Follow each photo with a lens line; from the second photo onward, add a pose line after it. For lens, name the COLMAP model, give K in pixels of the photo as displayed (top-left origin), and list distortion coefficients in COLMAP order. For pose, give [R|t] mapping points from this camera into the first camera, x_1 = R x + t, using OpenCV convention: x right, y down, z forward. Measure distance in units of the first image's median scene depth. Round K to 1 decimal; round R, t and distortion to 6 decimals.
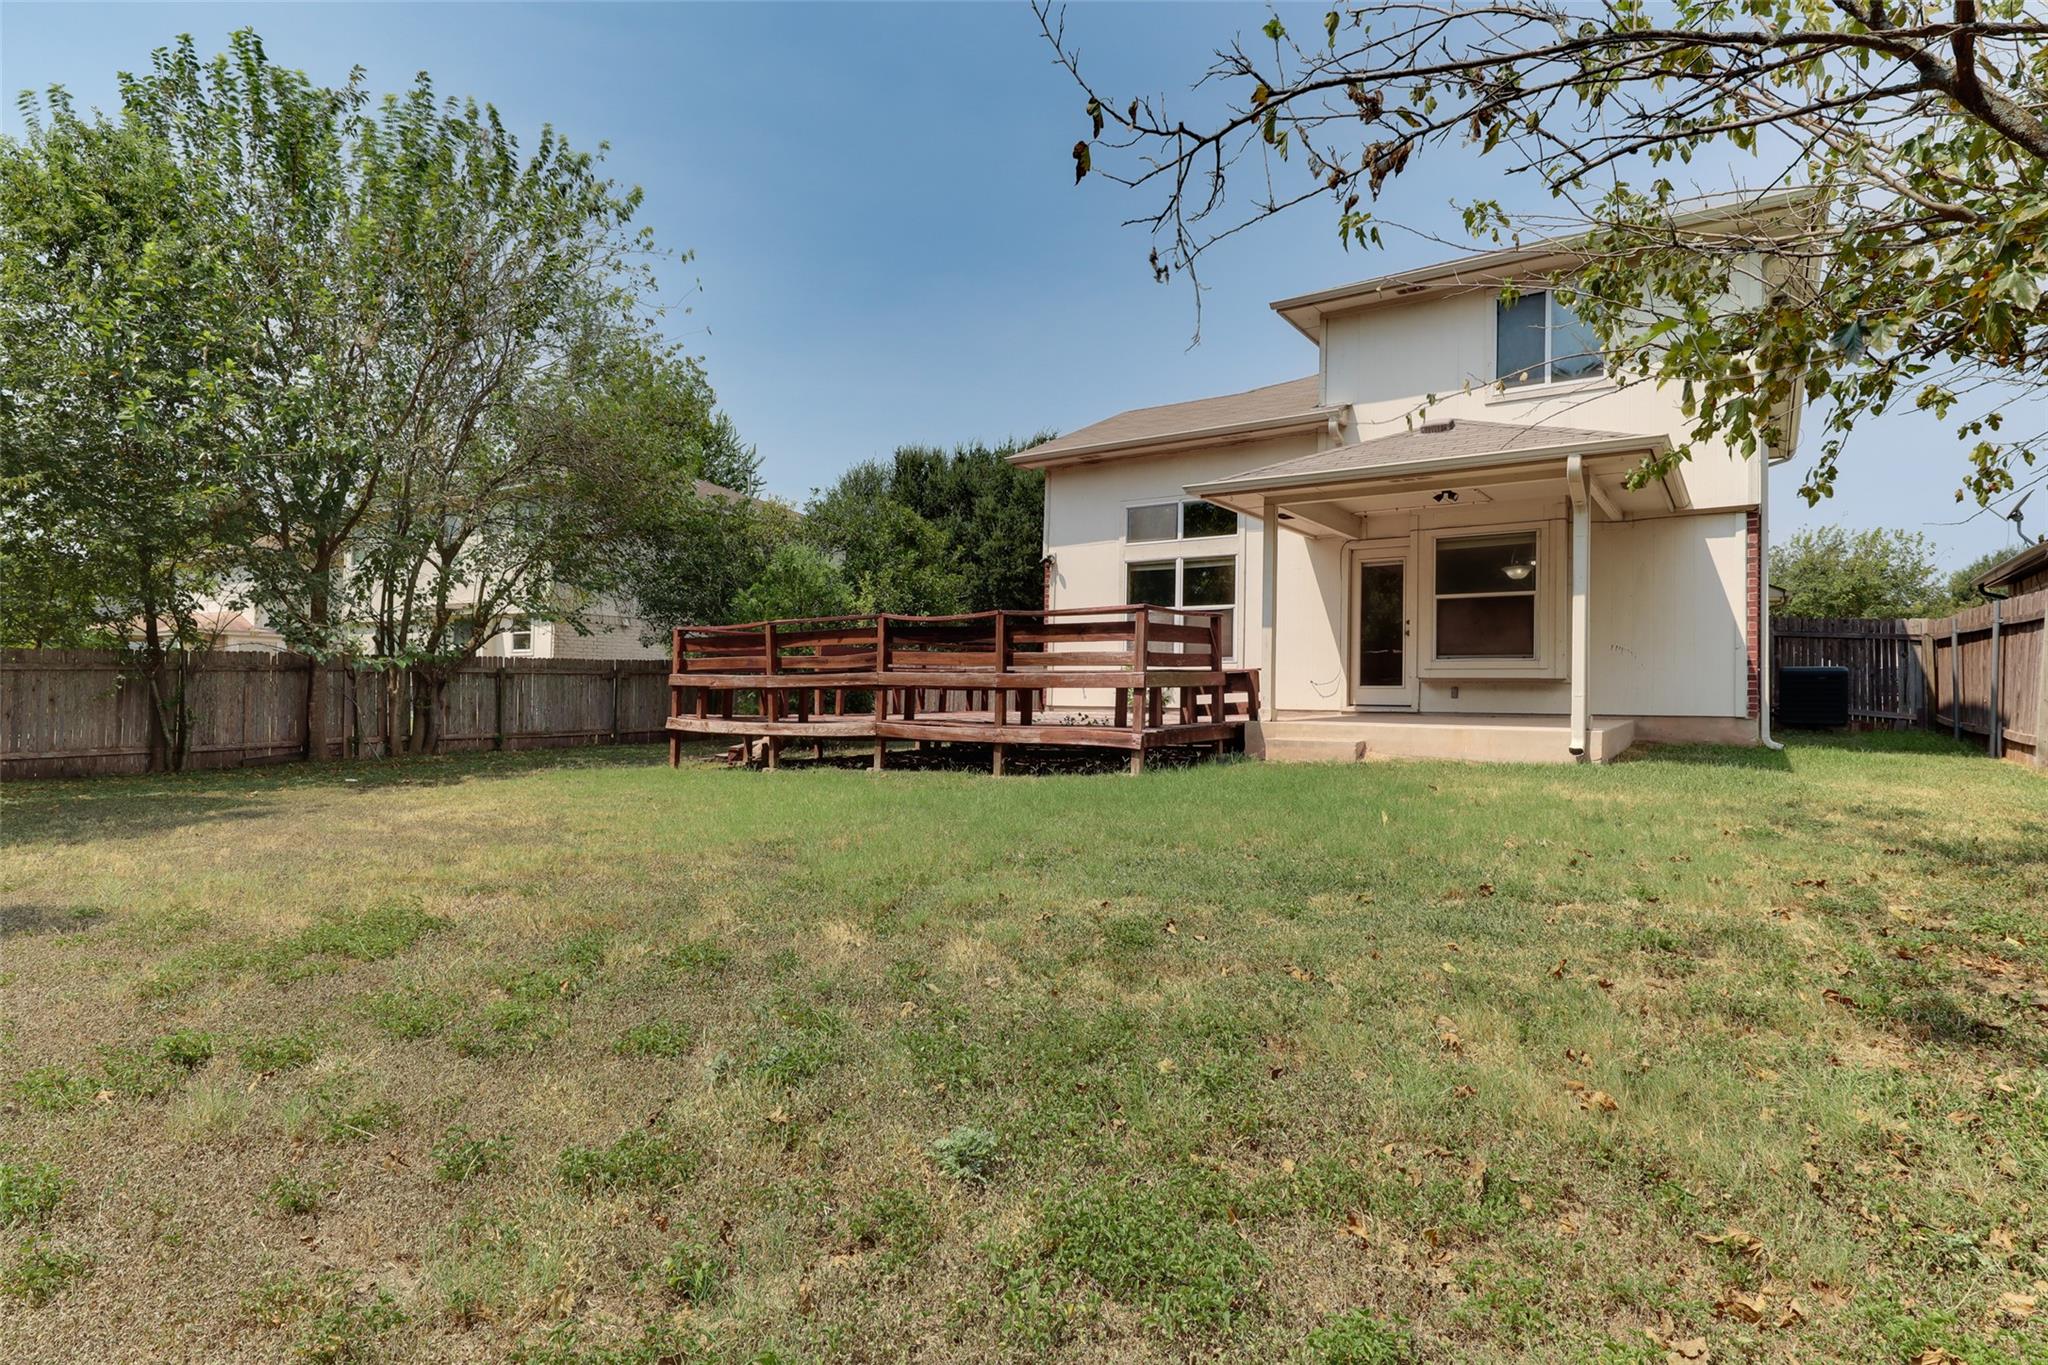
lens RADIAL K [[1058.4, 0, 1022.1], [0, 1058.4, 681.5], [0, 0, 1]] dist [0.001092, -0.000180]
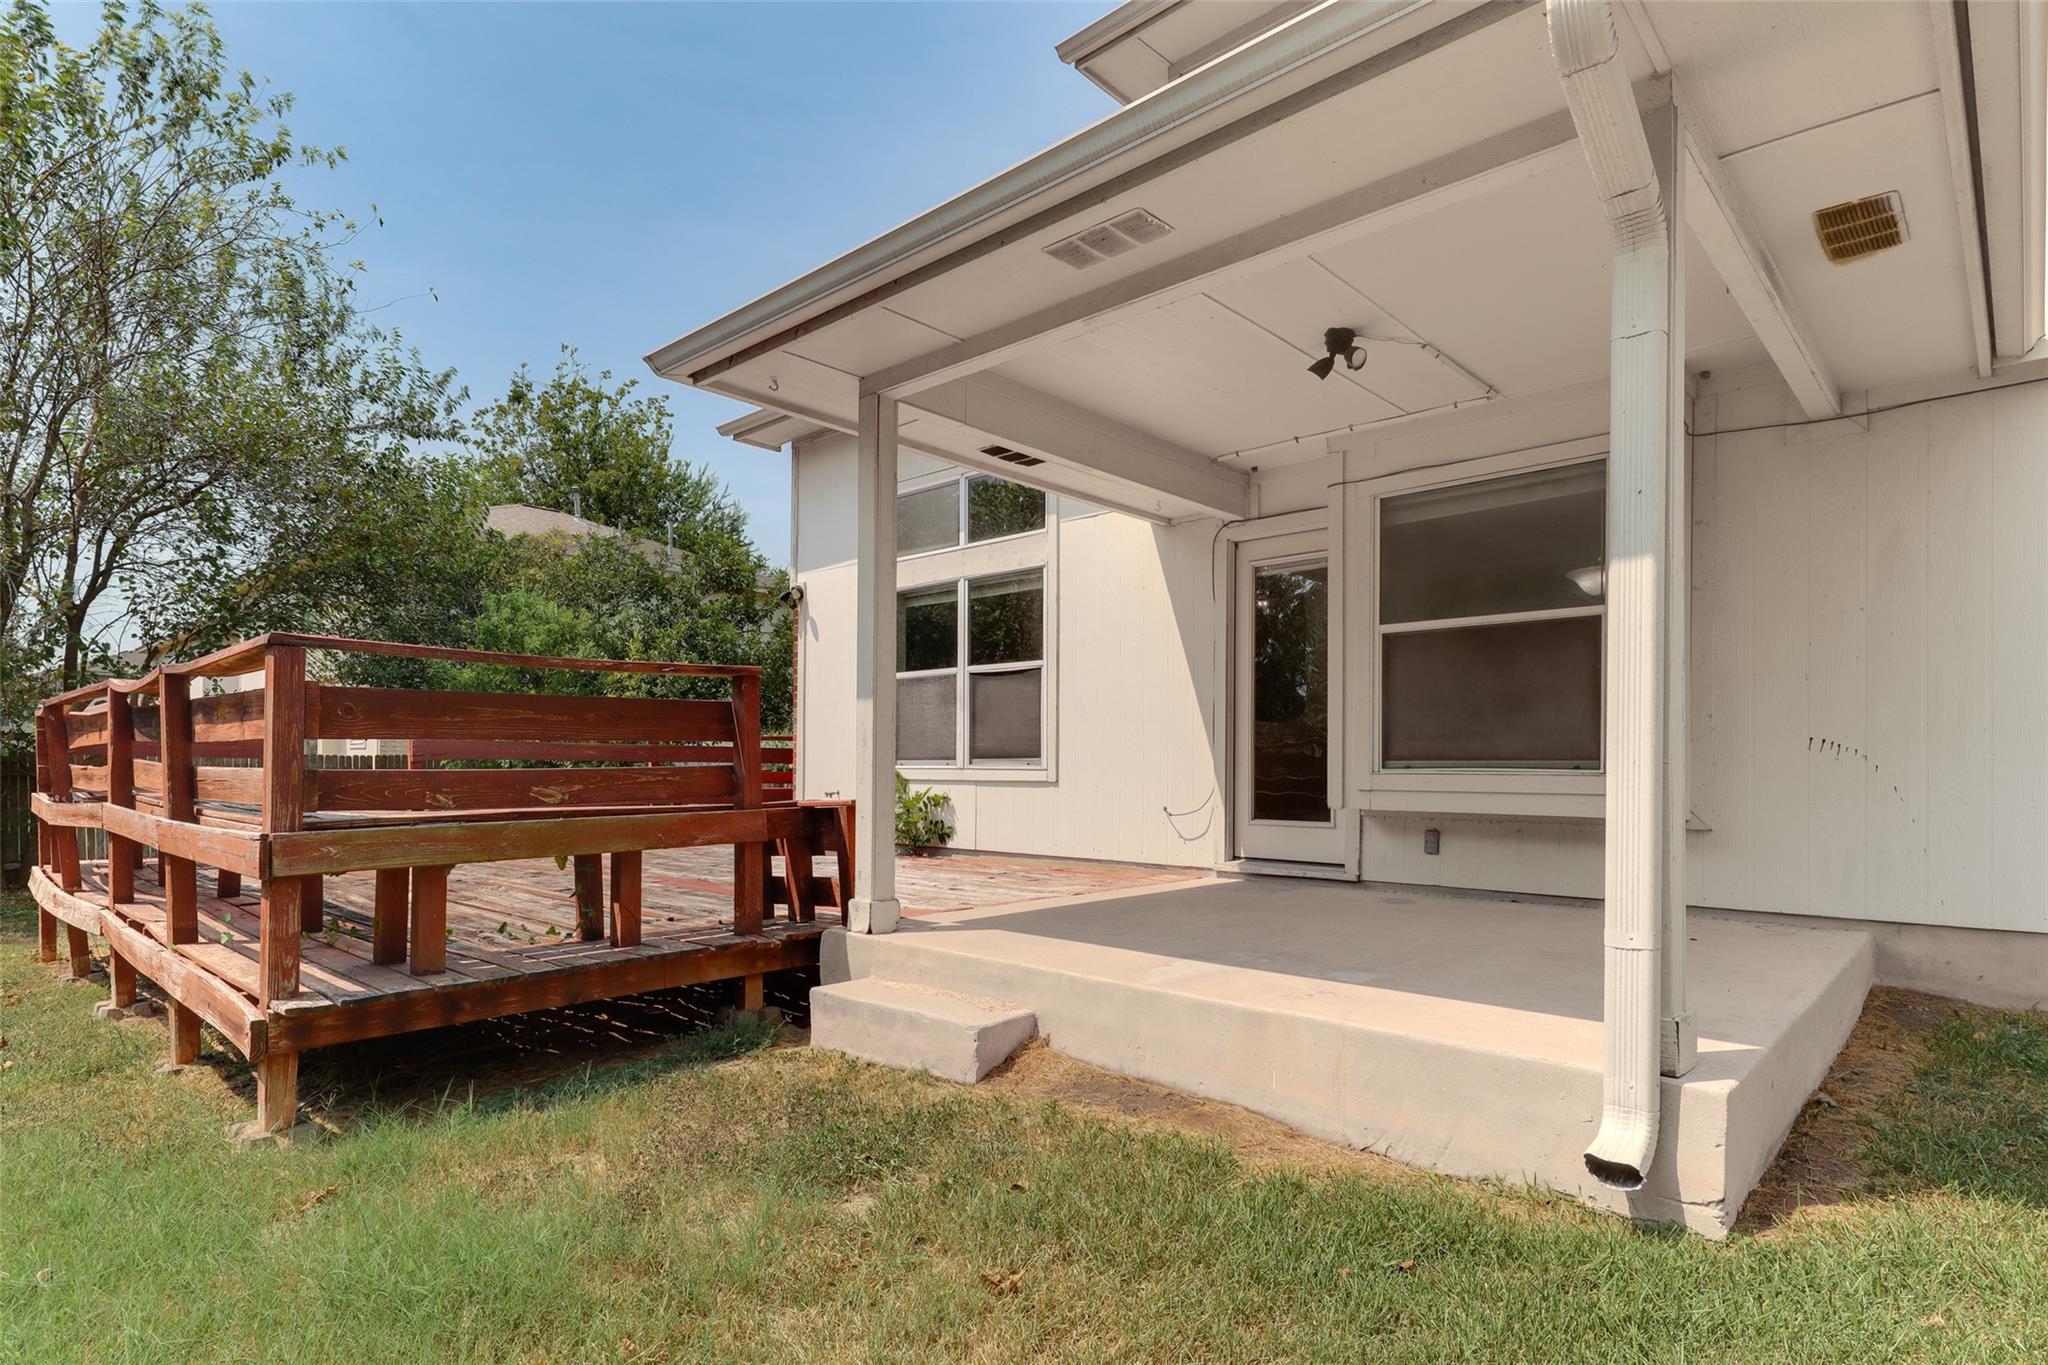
lens RADIAL K [[1058.4, 0, 1026.8], [0, 1058.4, 765.7], [0, 0, 1]] dist [0.001092, -0.000180]
pose [[0.988582, 0.001501, -0.150677, 0.295728], [-0.001510, 0.999999, 0.000058, -0.021634], [0.150676, 0.000170, 0.988583, 0.510113]]
